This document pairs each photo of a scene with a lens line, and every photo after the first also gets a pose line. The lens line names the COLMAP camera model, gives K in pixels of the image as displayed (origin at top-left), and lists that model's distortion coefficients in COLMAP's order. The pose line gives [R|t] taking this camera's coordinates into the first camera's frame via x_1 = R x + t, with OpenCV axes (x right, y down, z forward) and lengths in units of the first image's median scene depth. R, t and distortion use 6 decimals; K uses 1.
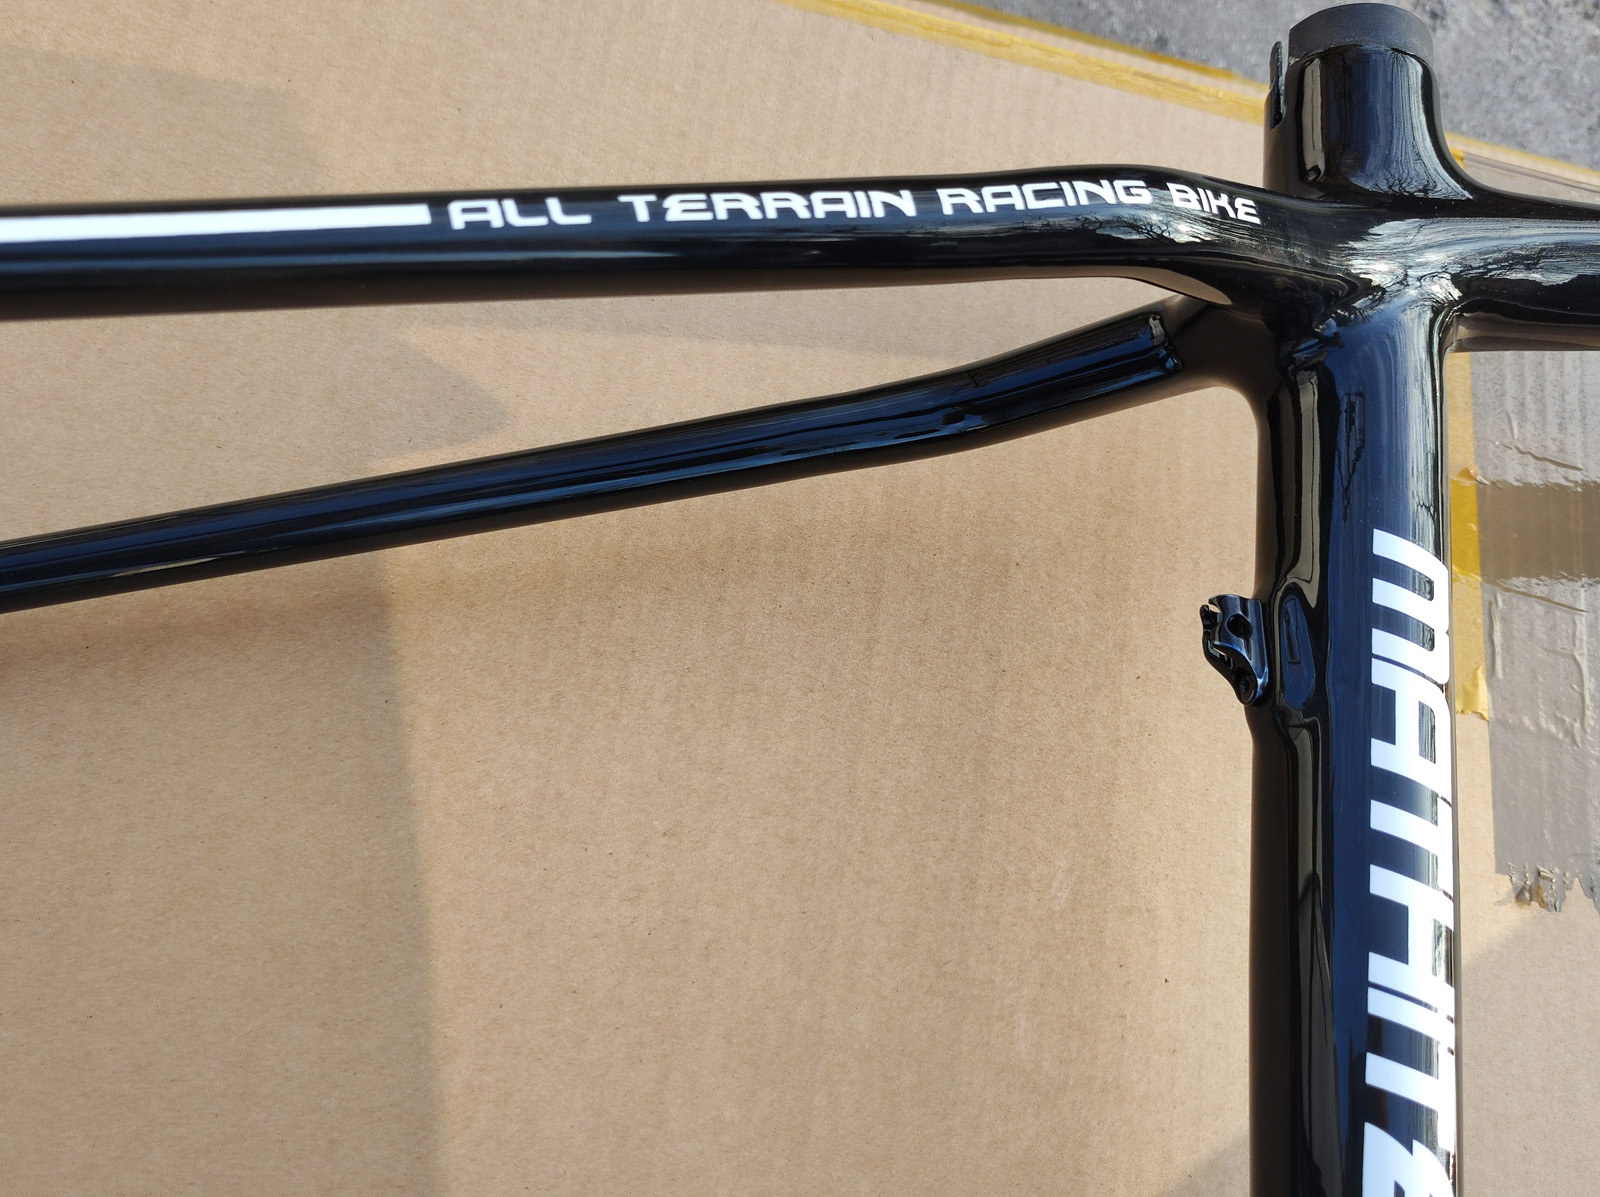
lens RADIAL K [[1533.2, 0, 802.0], [0, 1533.2, 593.1], [0, 0, 1]] dist [0.007760, -0.002992]
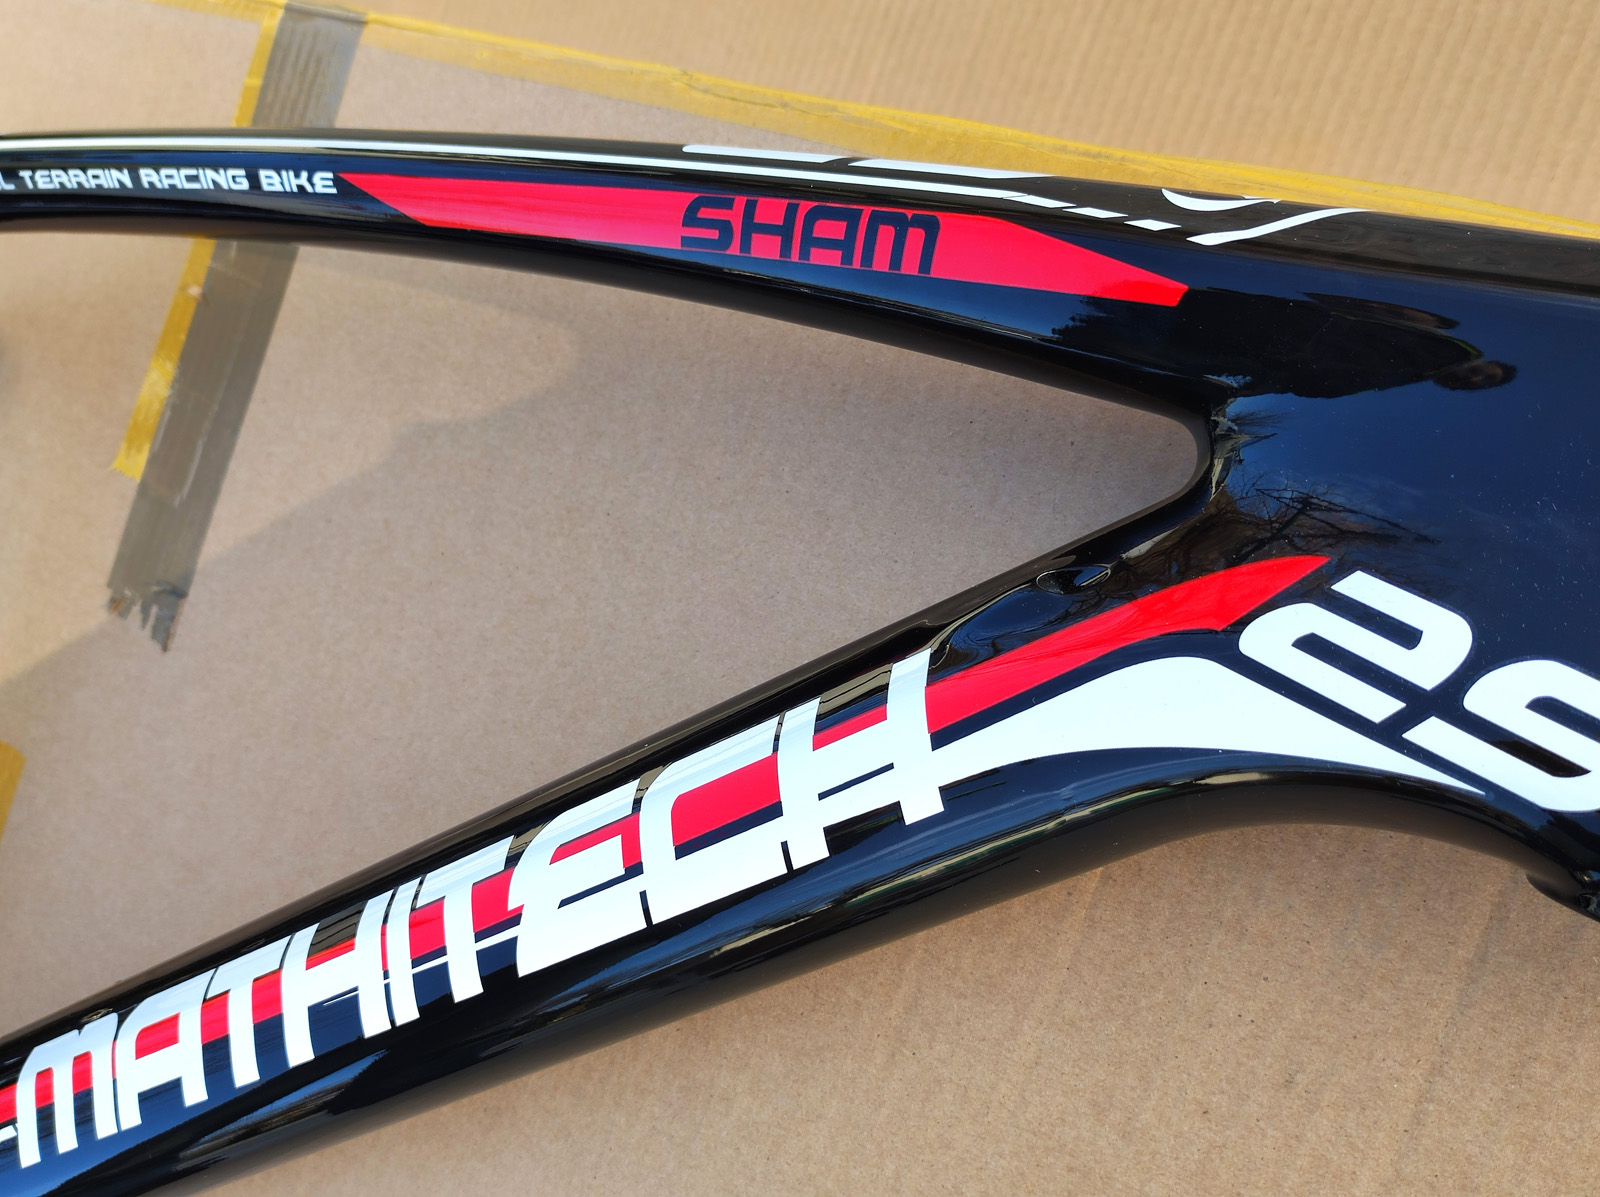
lens RADIAL K [[1534.5, 0, 811.4], [0, 1534.5, 595.7], [0, 0, 1]] dist [0.004510, -0.003228]
pose [[0.691144, 0.152761, -0.706388, 2.173079], [0.036892, 0.968675, 0.245578, -0.160815], [0.721775, -0.195790, 0.663858, 0.565094]]
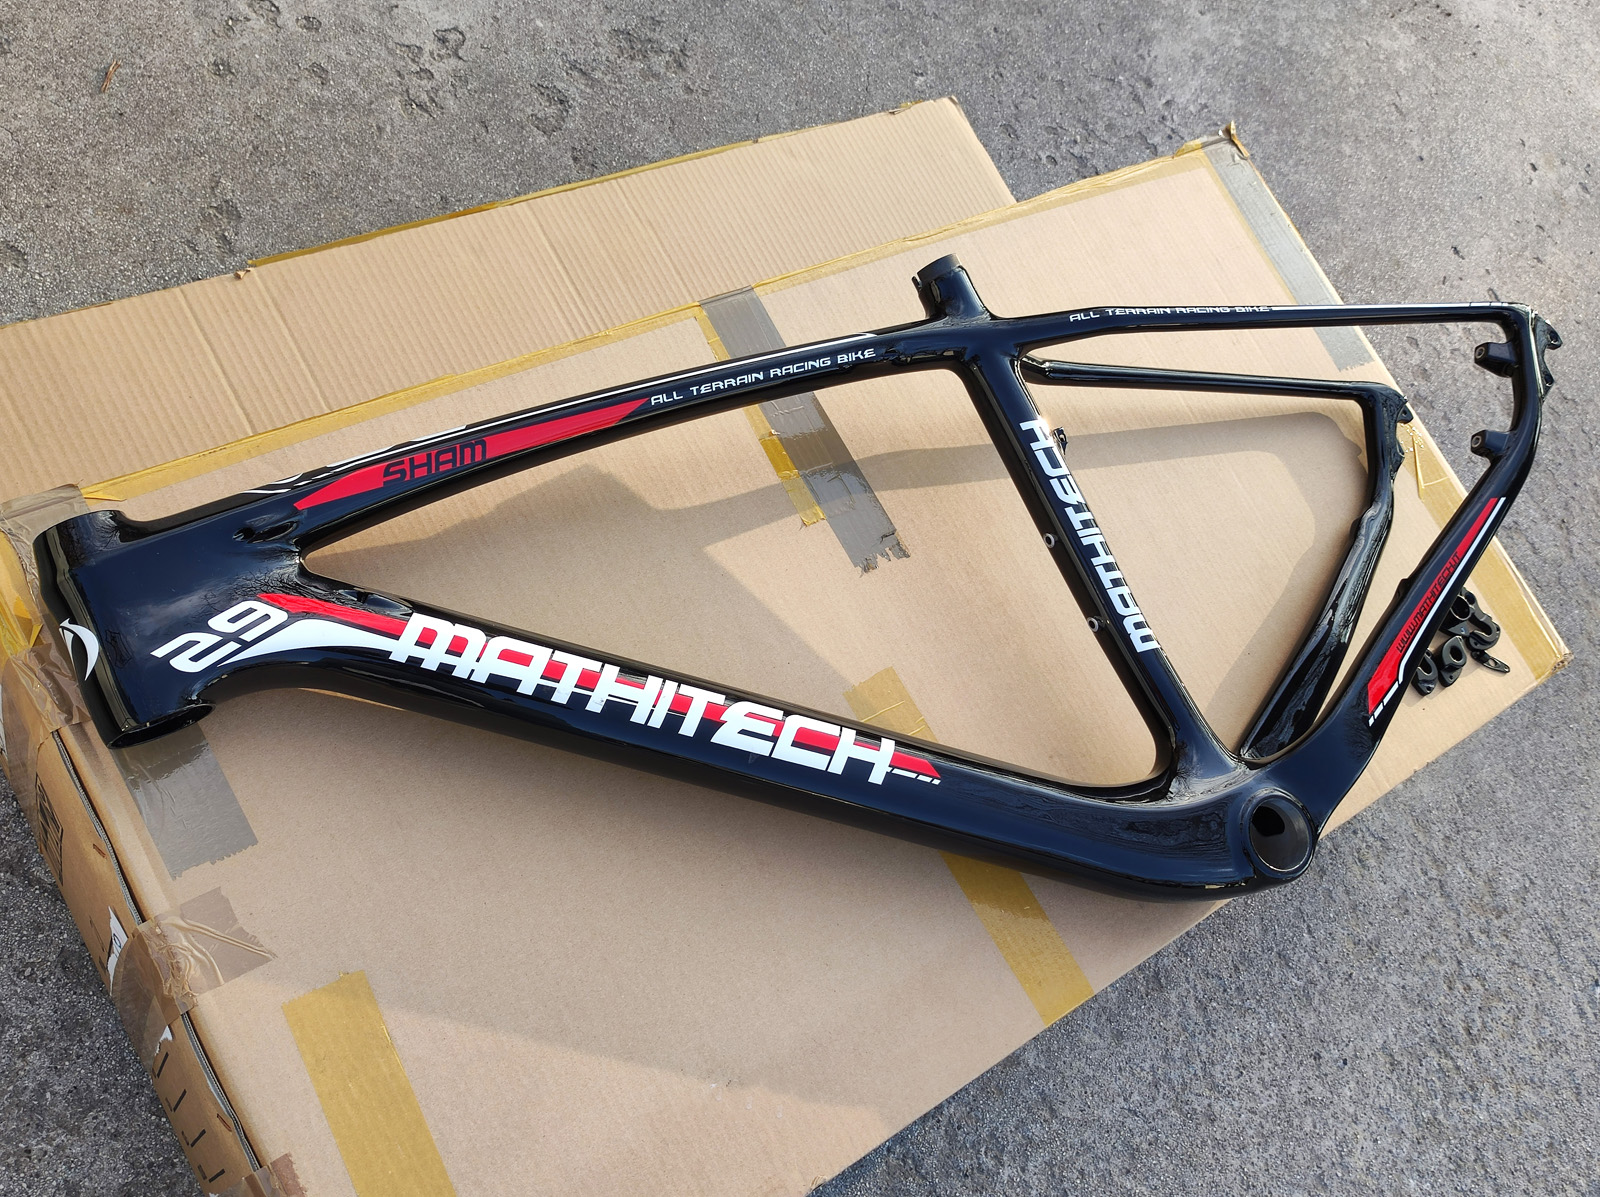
lens RADIAL K [[1578.2, 0, 796.4], [0, 1578.2, 616.5], [0, 0, 1]] dist [0.019836, -0.014566]
pose [[0.762597, -0.534777, 0.363950, -0.797519], [0.462762, 0.844138, 0.270709, -0.628089], [-0.451993, -0.038019, 0.891211, -1.672540]]
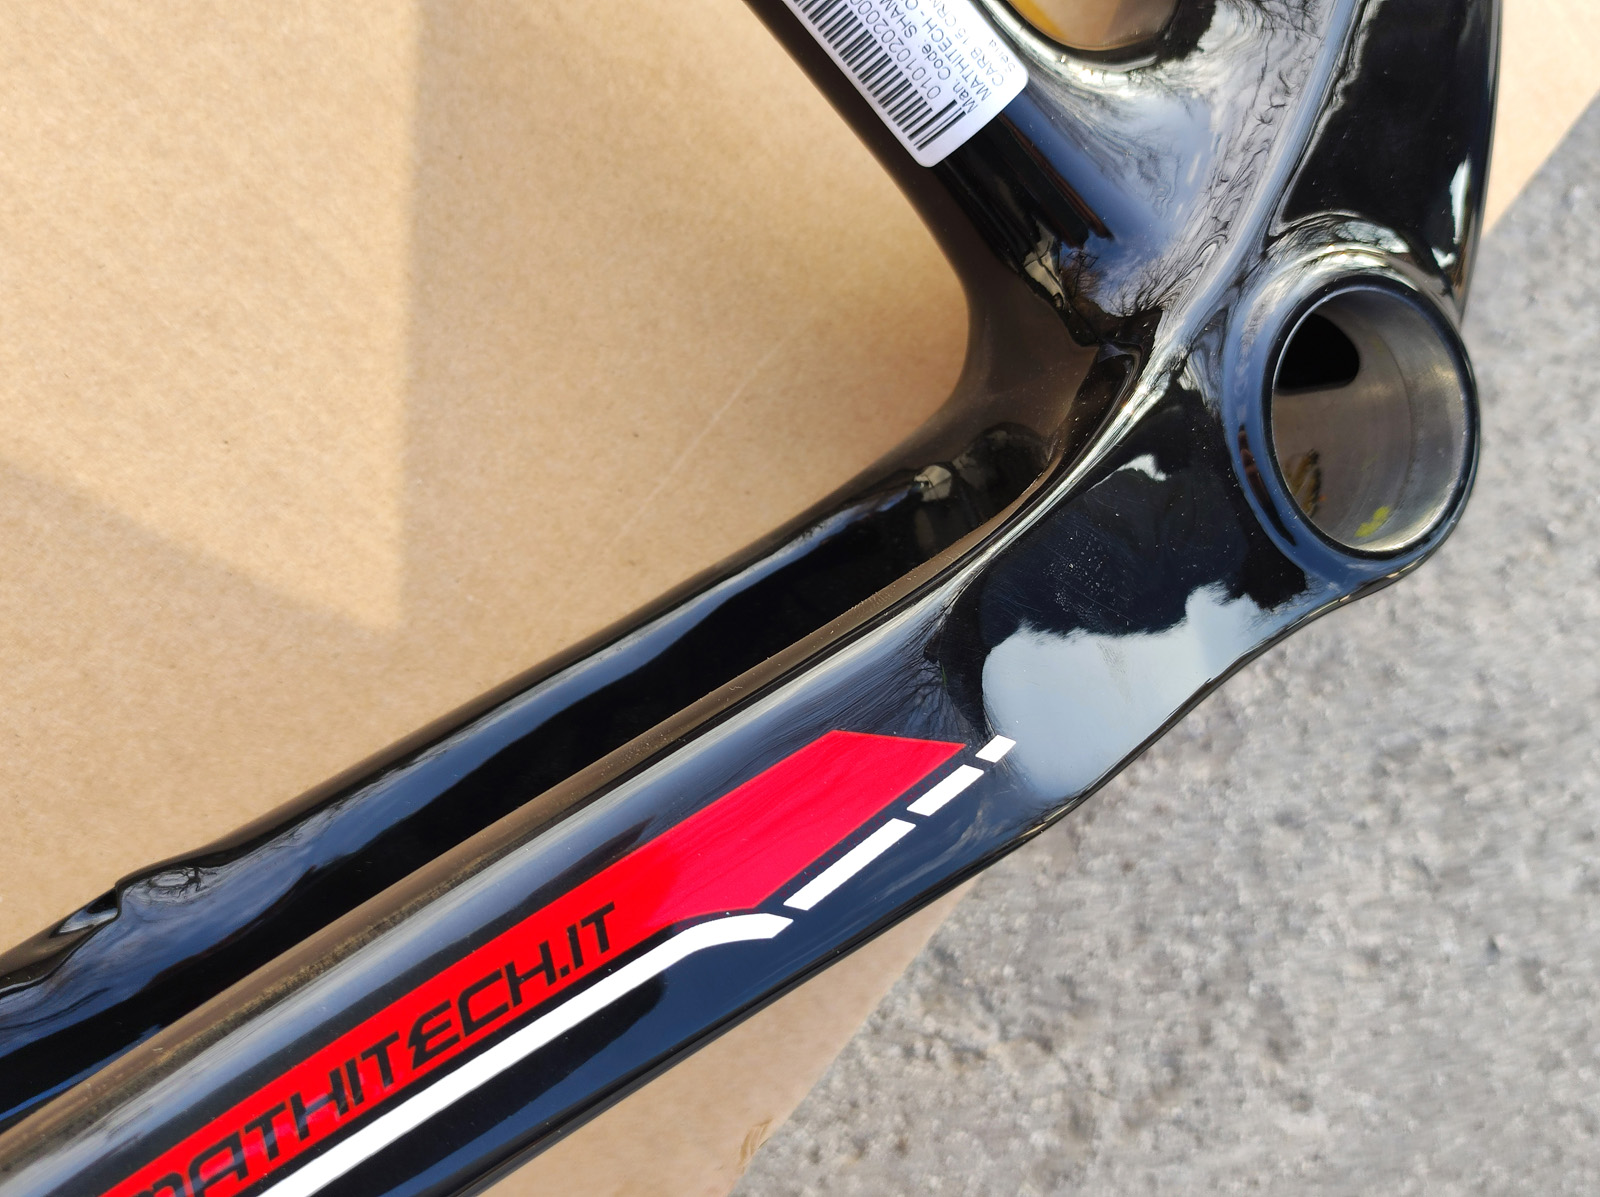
lens RADIAL K [[1536.2, 0, 791.8], [0, 1536.2, 587.1], [0, 0, 1]] dist [0.020861, -0.078287]
pose [[0.584549, -0.811358, -0.000282, -0.016395], [0.648223, 0.466808, 0.601579, 0.200803], [-0.487964, -0.351835, 0.798814, 0.007190]]
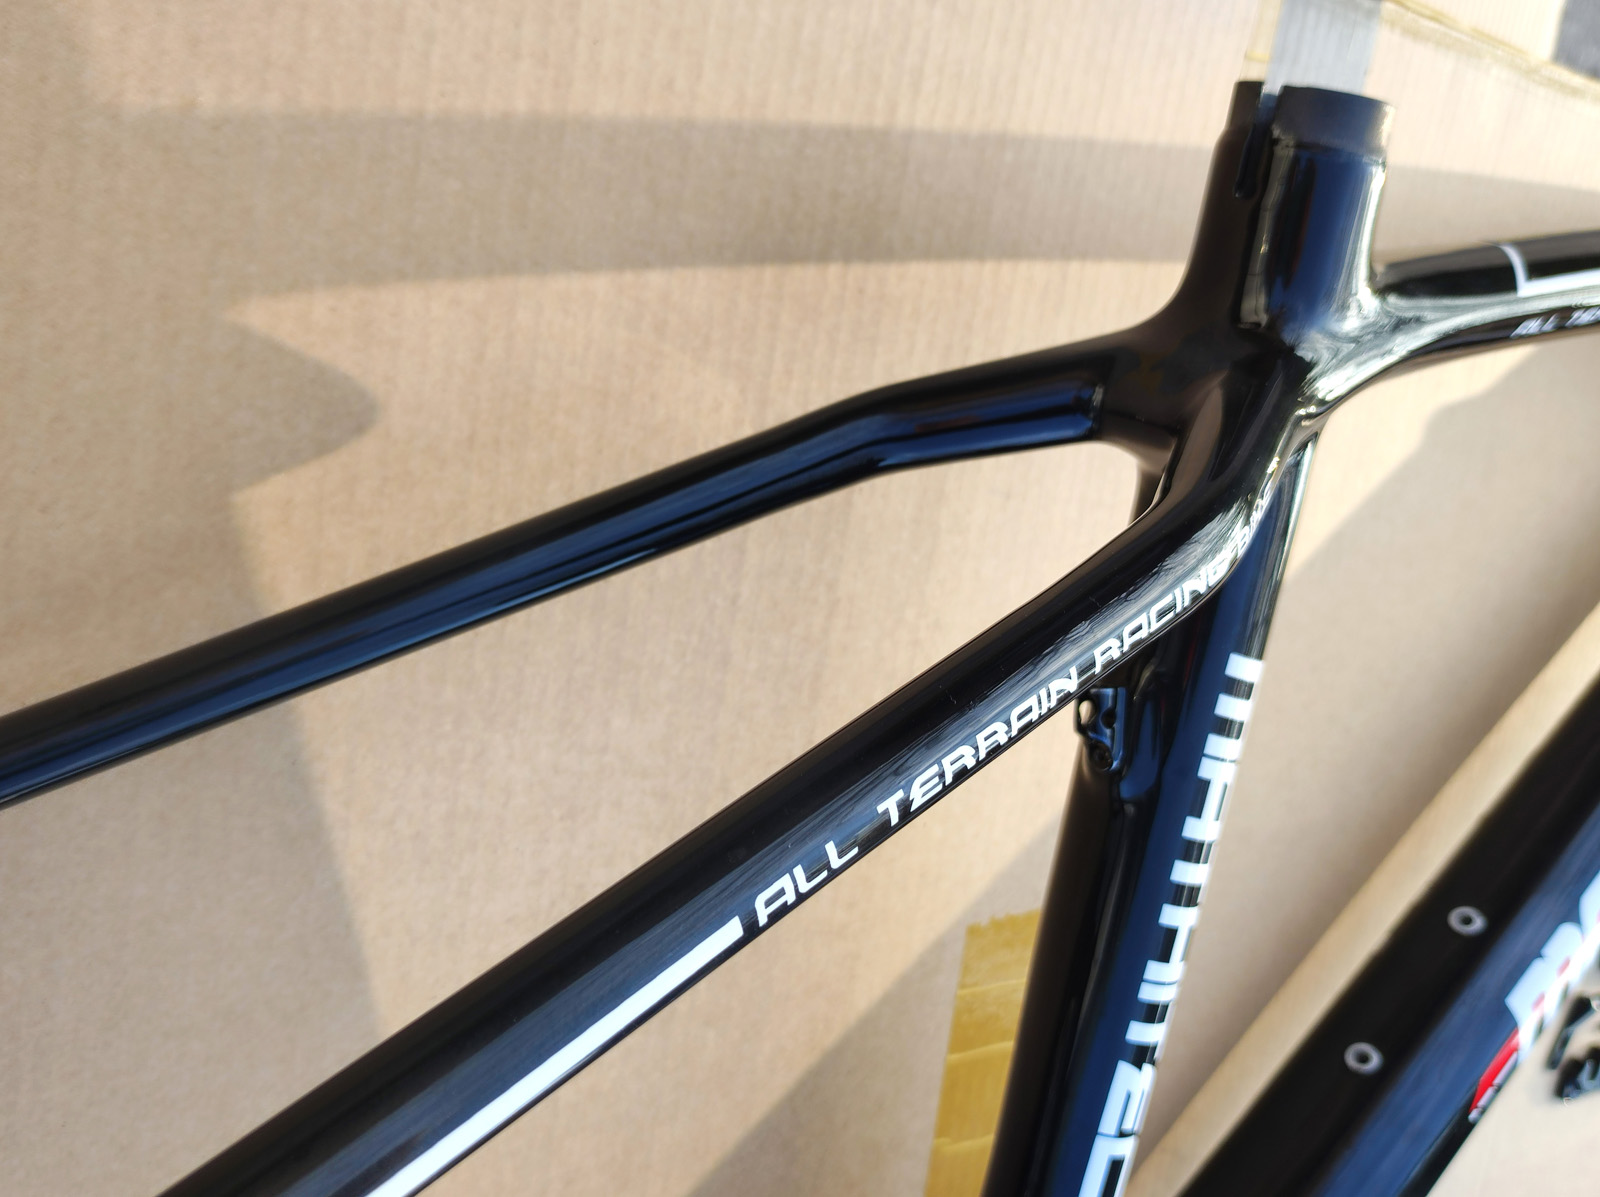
lens RADIAL K [[1536.2, 0, 791.8], [0, 1536.2, 587.1], [0, 0, 1]] dist [0.020861, -0.078287]
pose [[0.906327, -0.081988, 0.414547, -0.374638], [-0.187881, 0.800521, 0.569092, -0.611818], [-0.378512, -0.593670, 0.710130, 0.273081]]
